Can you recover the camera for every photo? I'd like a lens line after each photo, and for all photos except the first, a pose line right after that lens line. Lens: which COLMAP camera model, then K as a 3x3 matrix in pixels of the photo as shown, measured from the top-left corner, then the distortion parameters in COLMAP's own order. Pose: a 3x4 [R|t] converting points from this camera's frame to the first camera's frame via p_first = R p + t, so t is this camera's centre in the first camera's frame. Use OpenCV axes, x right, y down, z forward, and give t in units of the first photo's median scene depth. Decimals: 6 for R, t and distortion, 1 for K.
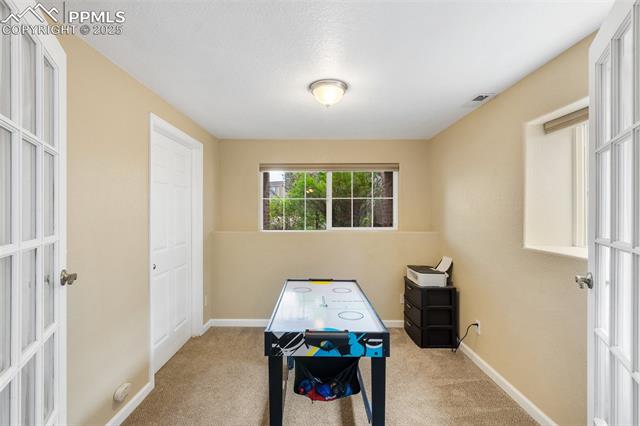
lens RADIAL K [[296.8, 0, 316.3], [0, 296.8, 212.8], [0, 0, 1]] dist [-0.000272, -0.000952]
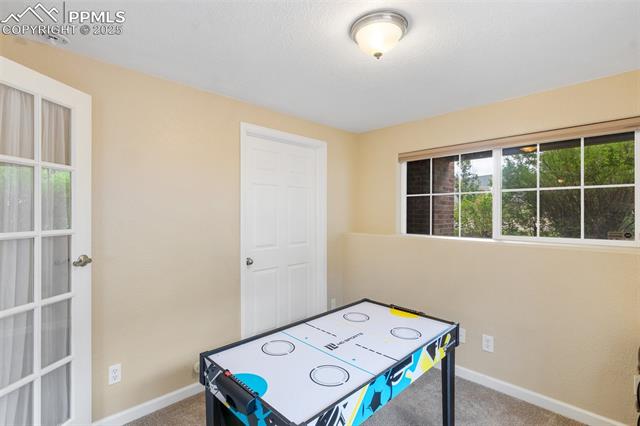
lens RADIAL K [[296.8, 0, 318.5], [0, 296.8, 212.7], [0, 0, 1]] dist [-0.000272, -0.000952]
pose [[0.681144, -0.005683, -0.732127, 0.352319], [0.003618, 0.999984, -0.004396, 0.004640], [0.732140, 0.000346, 0.681154, 0.363449]]
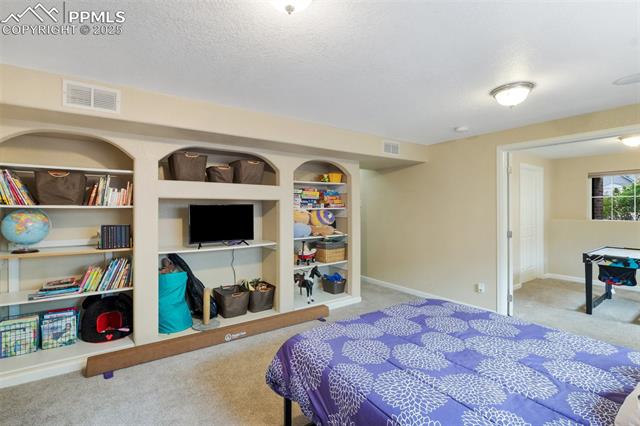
lens RADIAL K [[296.8, 0, 319.7], [0, 296.8, 210.3], [0, 0, 1]] dist [-0.000272, -0.000952]
pose [[0.580474, 0.002214, -0.814275, 0.299369], [0.002161, 0.999989, 0.004260, 0.006735], [0.814276, -0.004232, 0.580463, -1.183701]]
